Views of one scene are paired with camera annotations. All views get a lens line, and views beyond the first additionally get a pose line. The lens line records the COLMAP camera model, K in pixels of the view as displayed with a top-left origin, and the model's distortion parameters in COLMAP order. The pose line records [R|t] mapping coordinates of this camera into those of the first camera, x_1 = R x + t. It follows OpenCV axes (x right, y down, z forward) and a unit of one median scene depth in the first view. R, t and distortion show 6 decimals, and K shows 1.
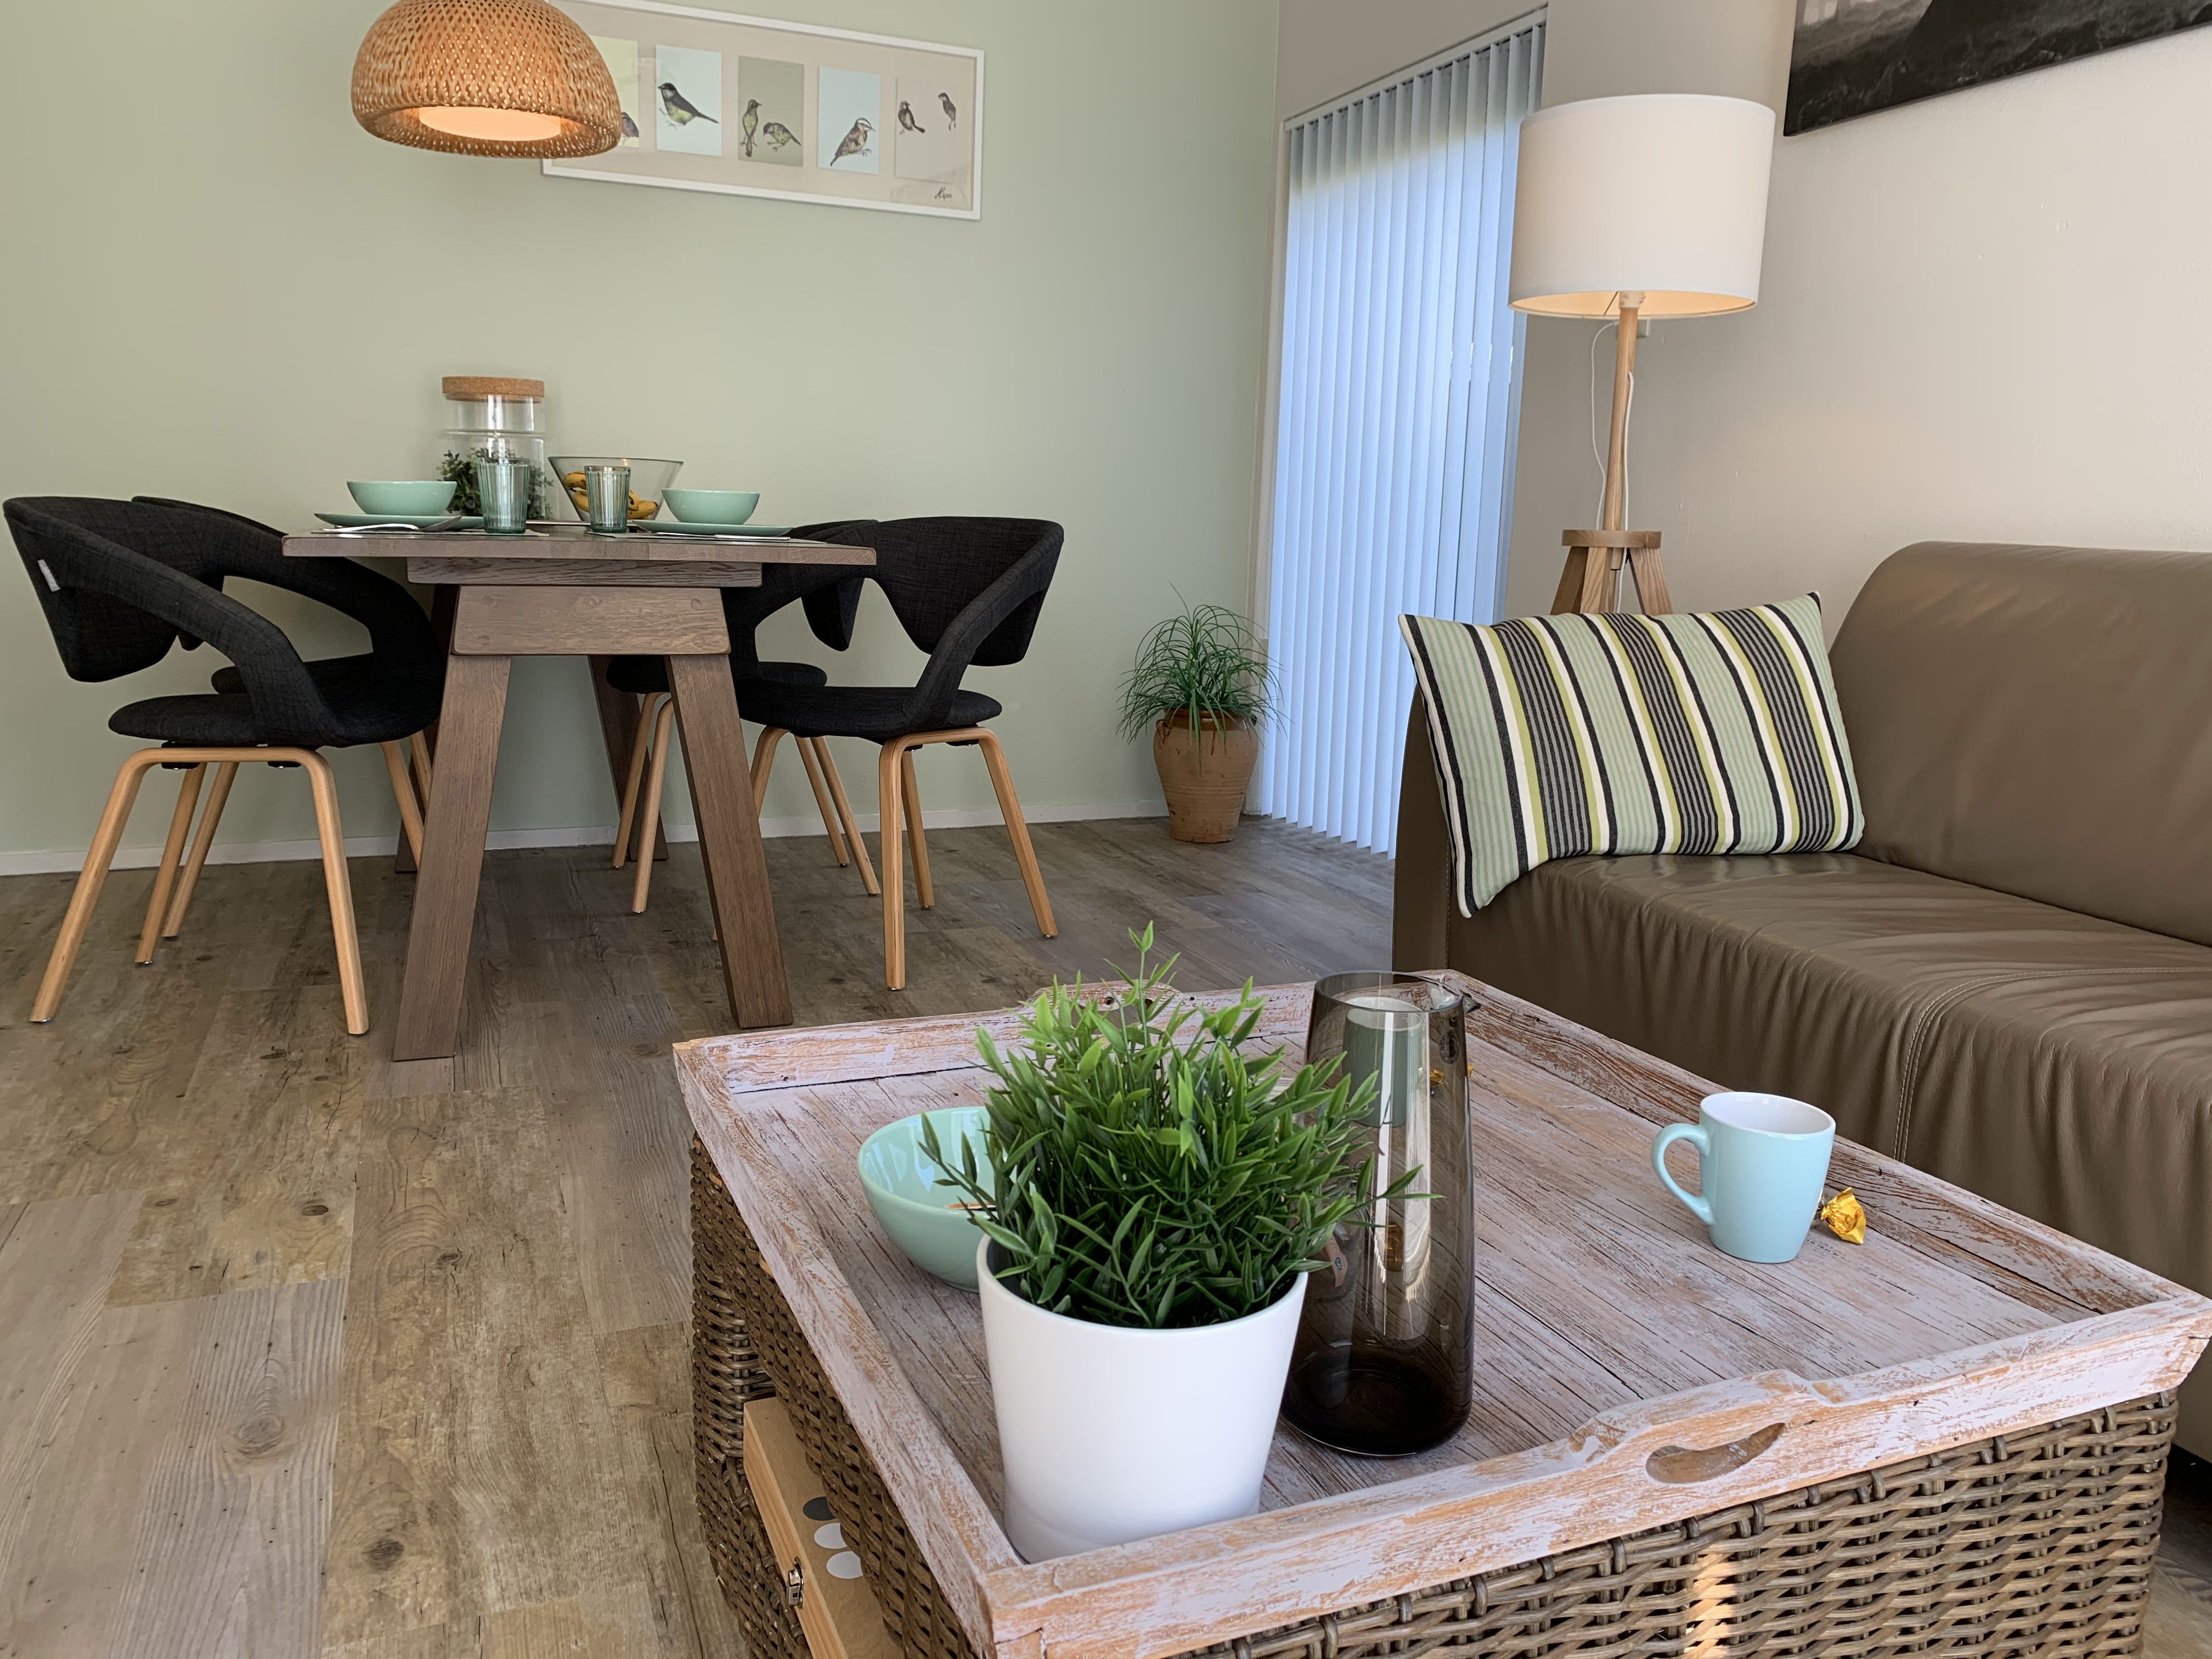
lens RADIAL K [[1672.2, 0, 1102.7], [0, 1672.2, 820.2], [0, 0, 1]] dist [0.003538, -0.019988]
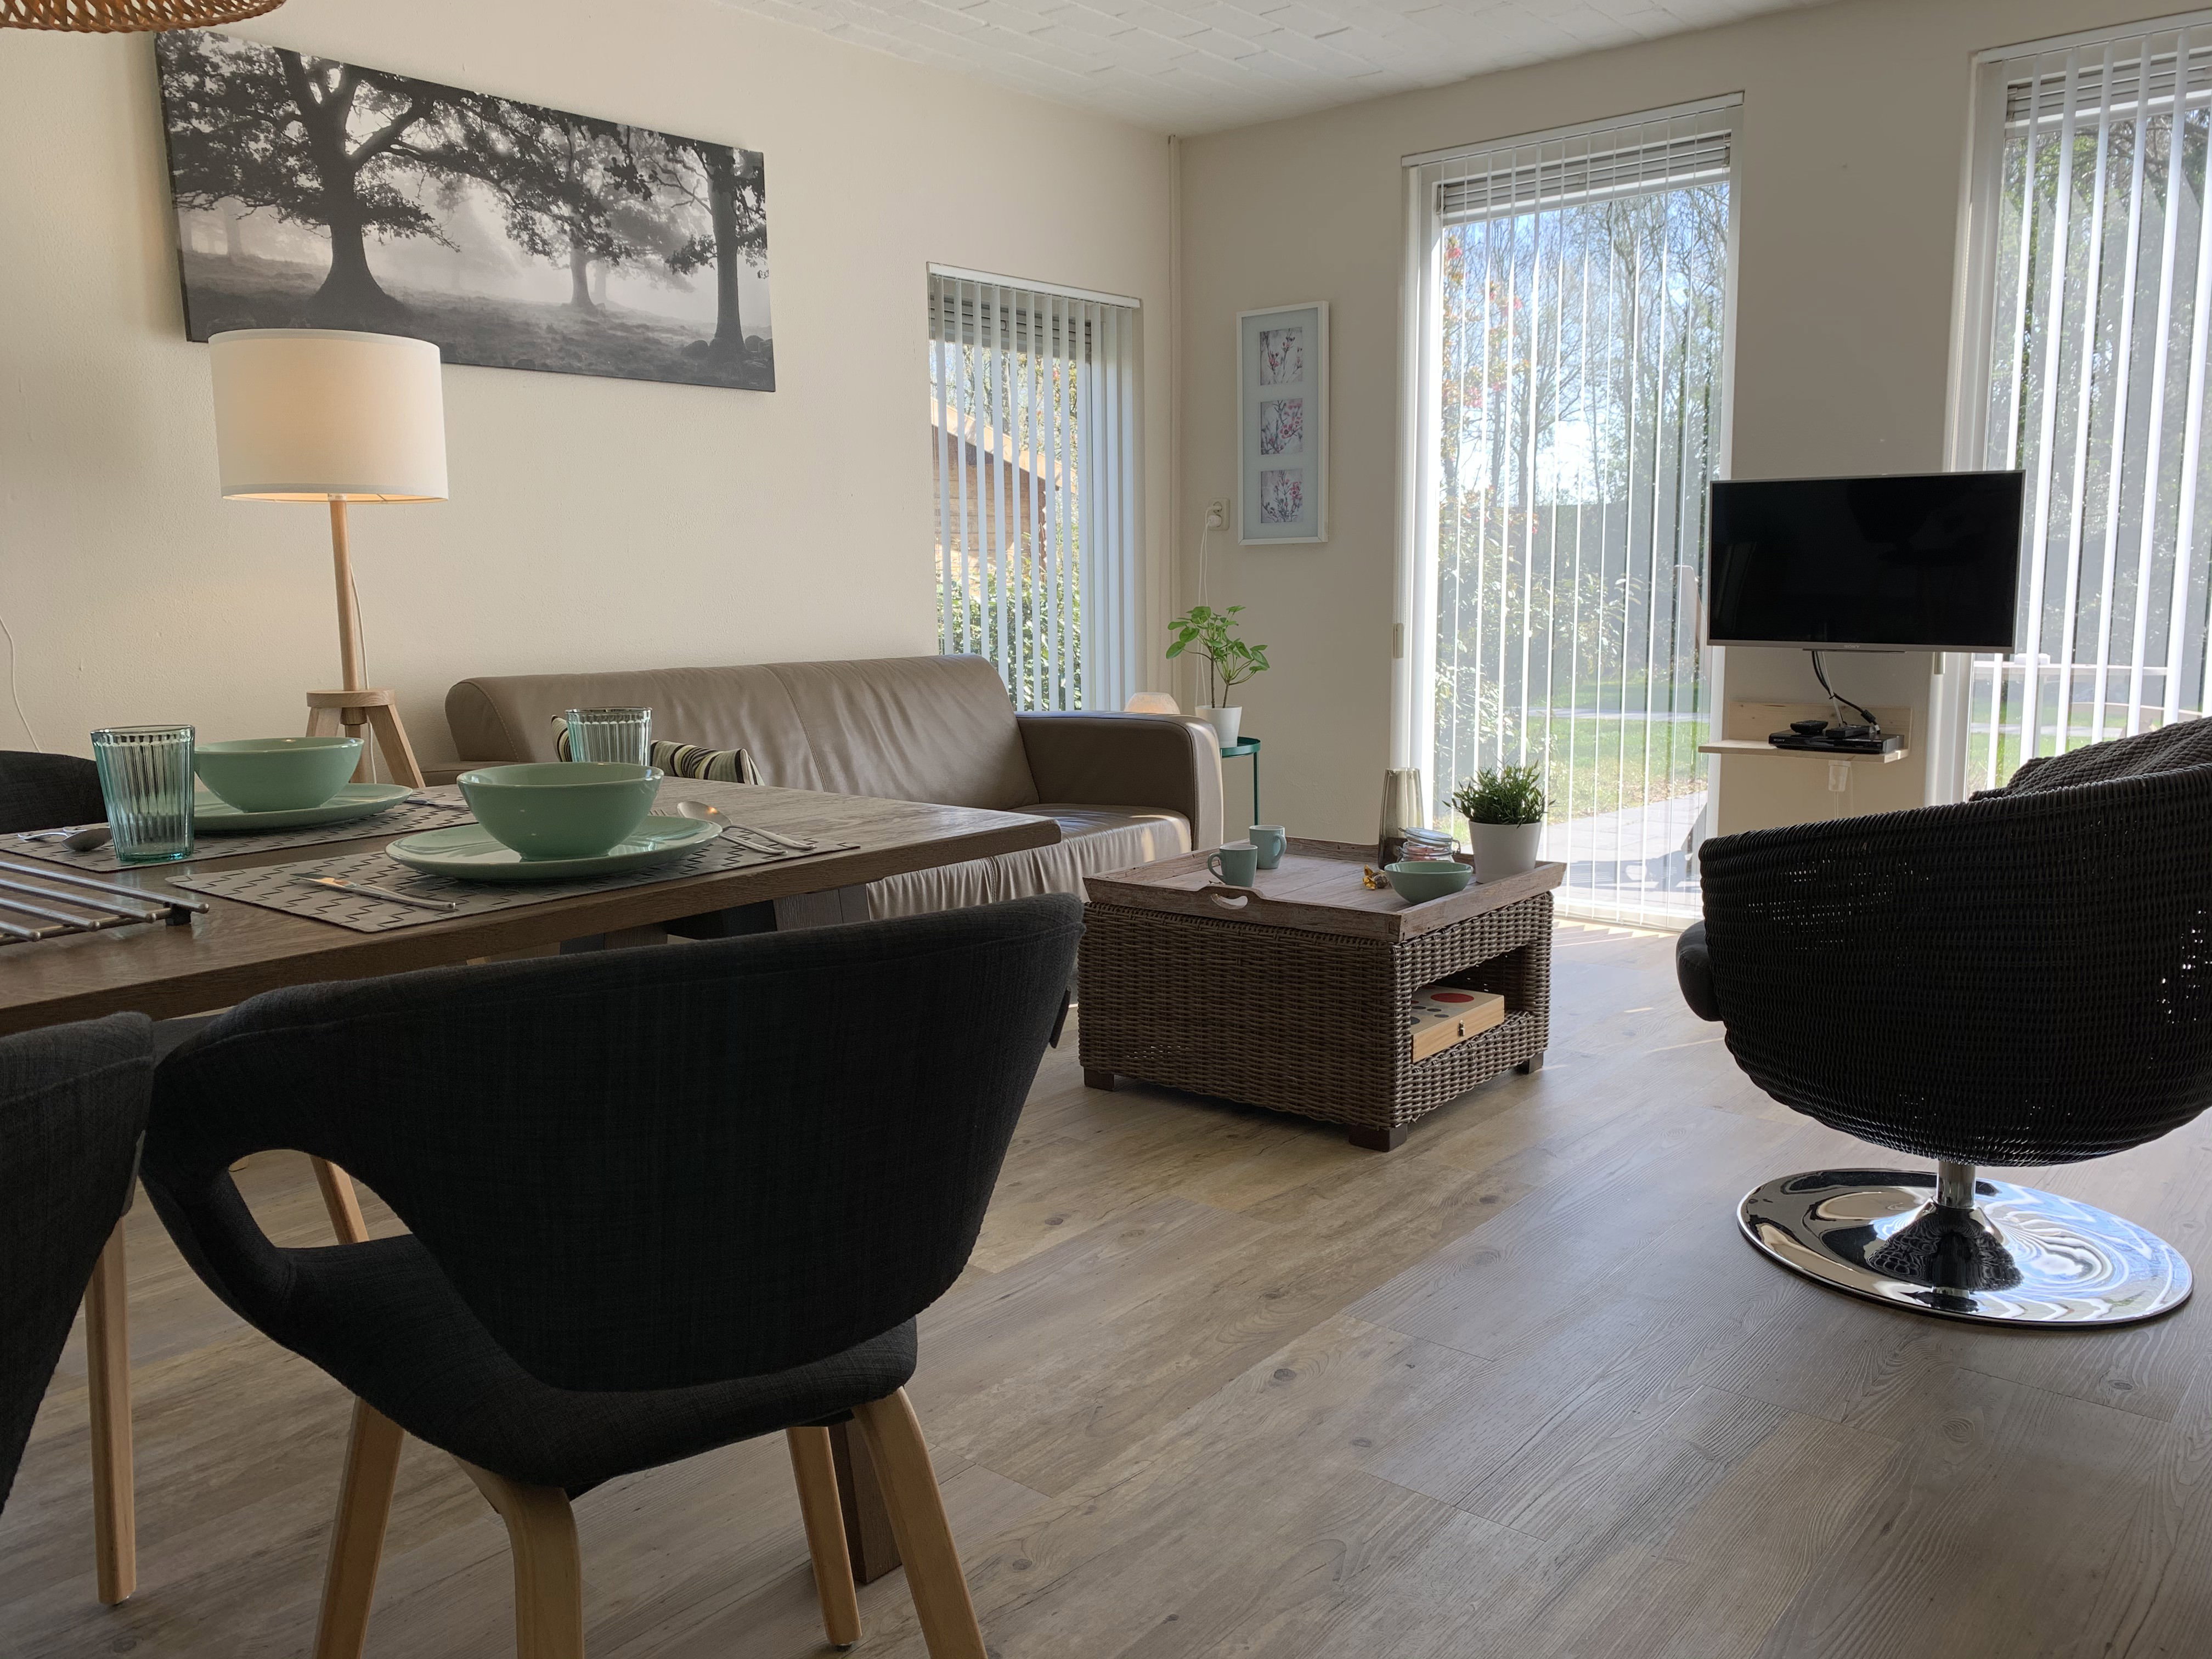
lens RADIAL K [[1672.2, 0, 1105.5], [0, 1672.2, 828.5], [0, 0, 1]] dist [0.003538, -0.019988]
pose [[-0.472297, -0.143932, 0.869609, -1.048162], [0.160886, 0.955927, 0.245599, -0.311792], [-0.866632, 0.255903, -0.428325, 1.181426]]
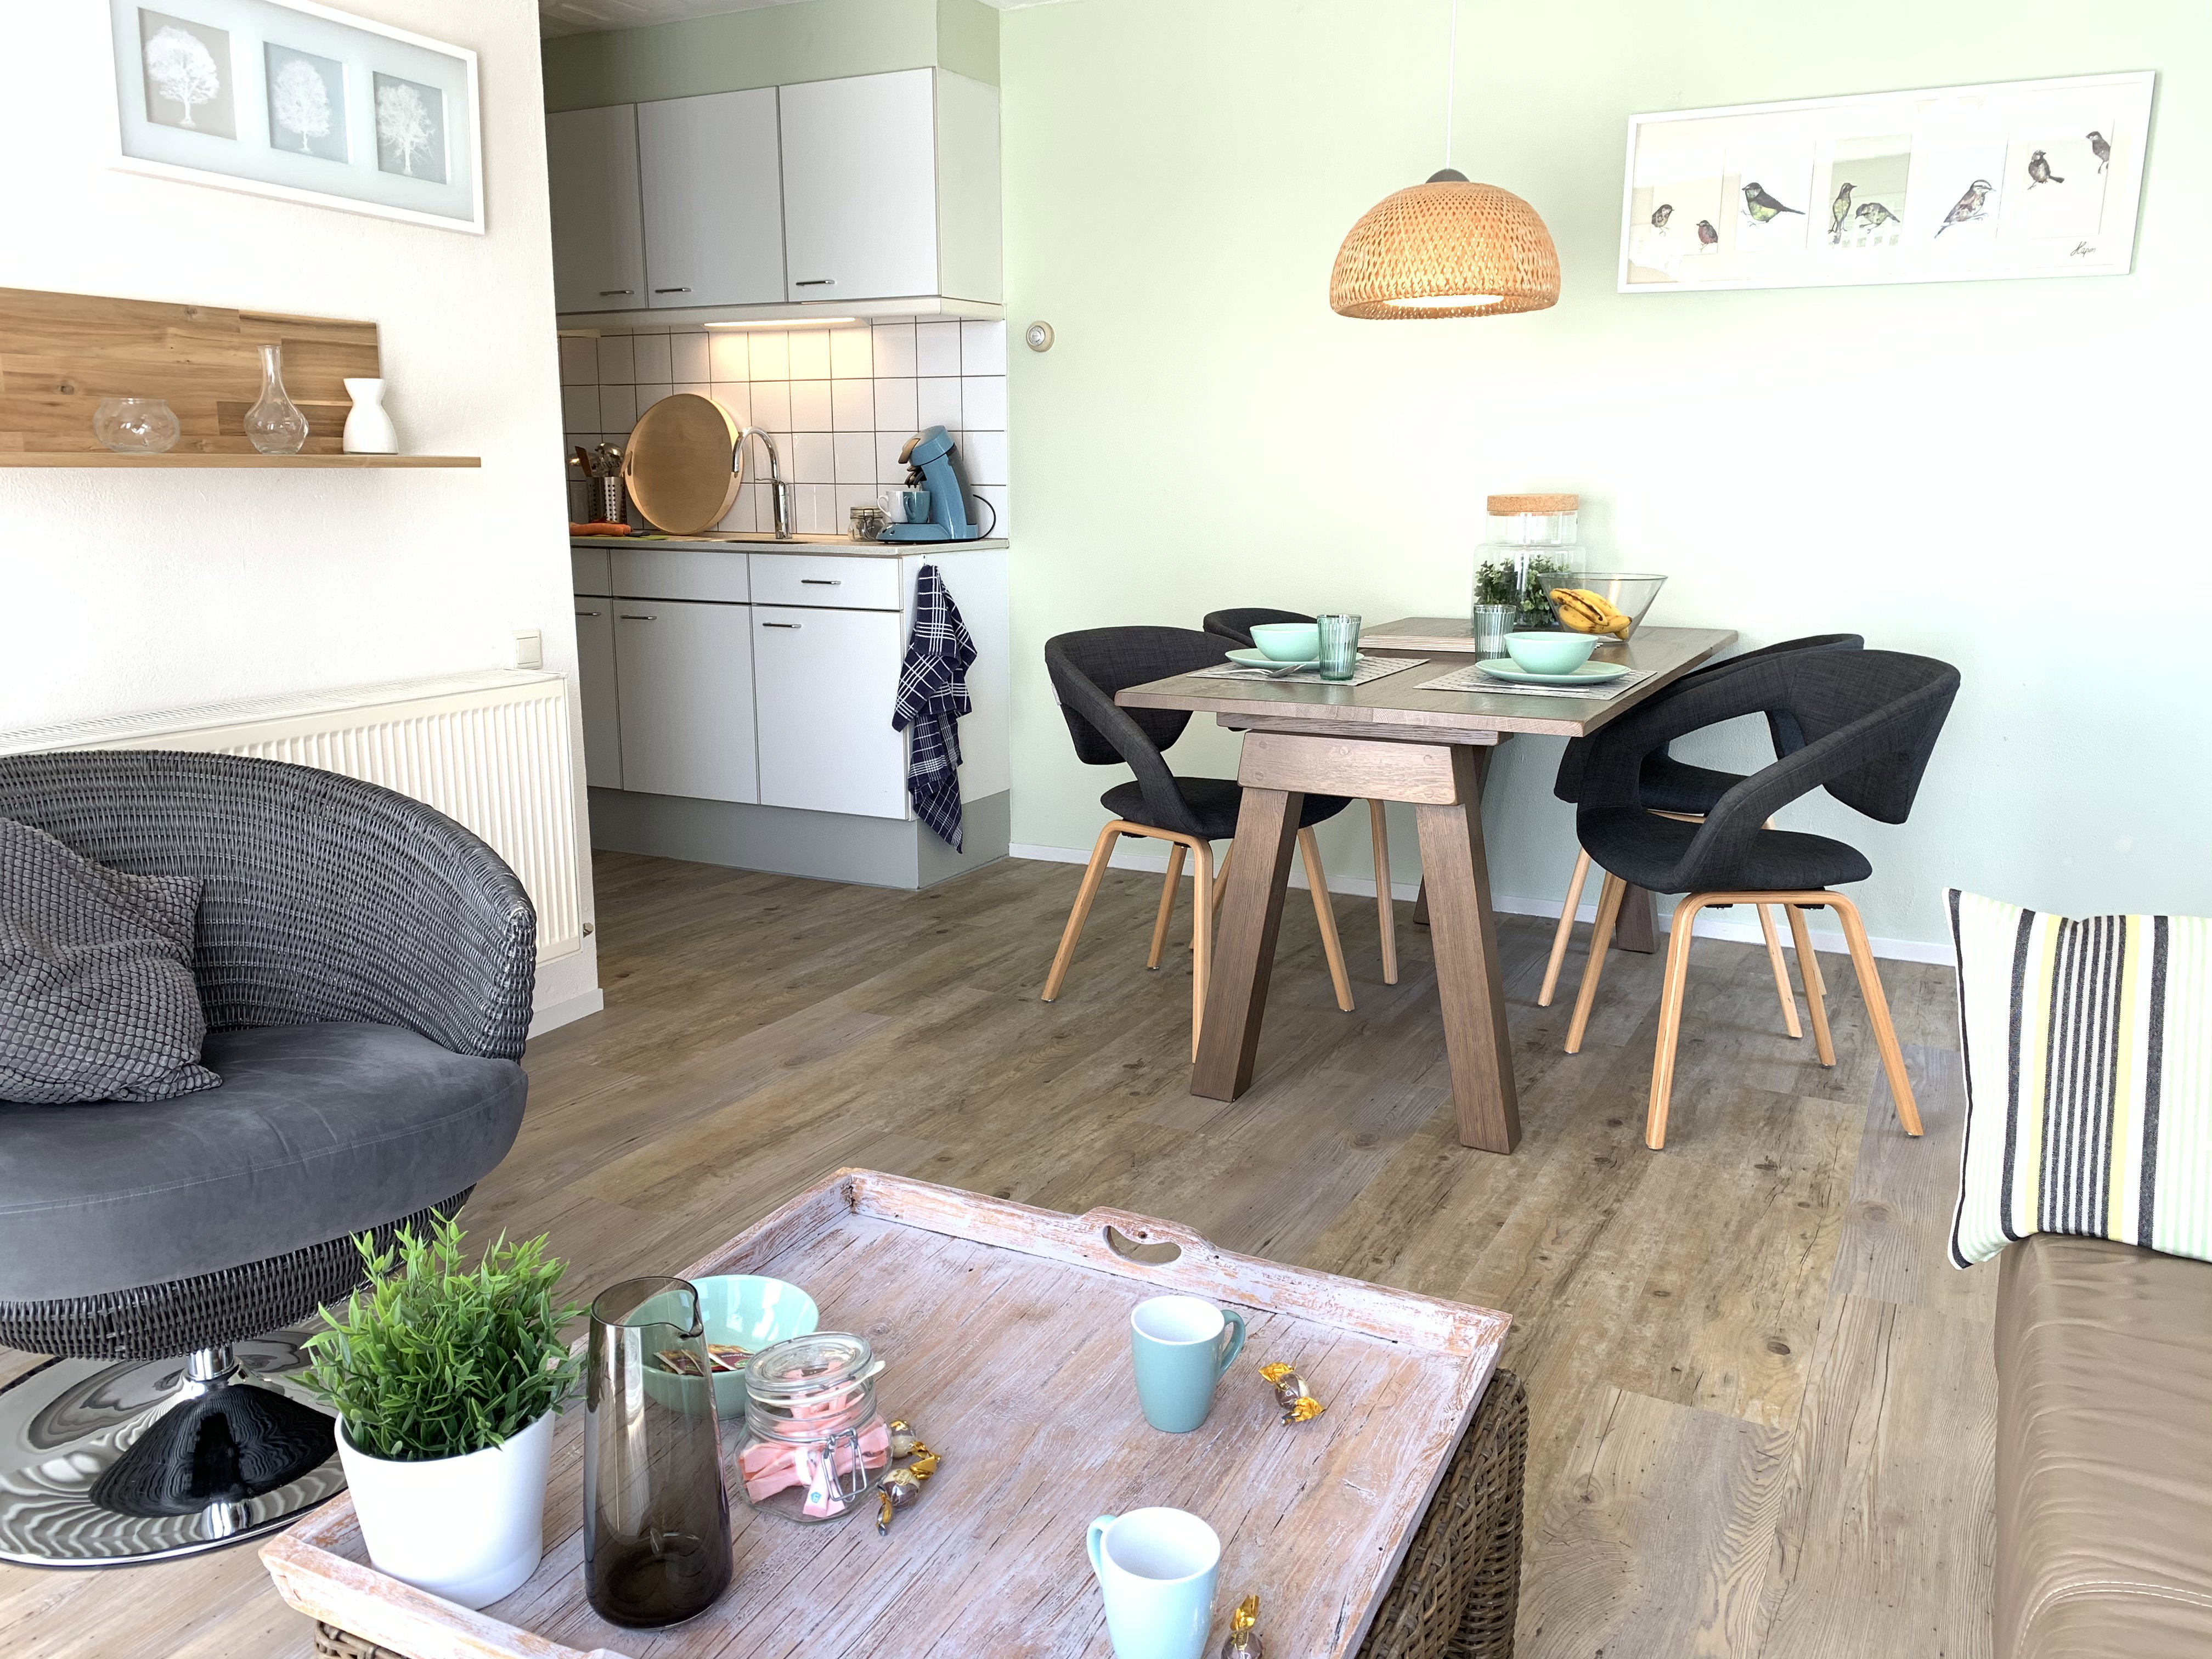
lens RADIAL K [[1672.2, 0, 1096.9], [0, 1672.2, 833.6], [0, 0, 1]] dist [0.003538, -0.019988]
pose [[0.641215, 0.138249, -0.754805, 0.463902], [-0.120337, 0.989583, 0.079023, -0.144185], [0.757867, 0.040160, 0.651172, 0.119920]]
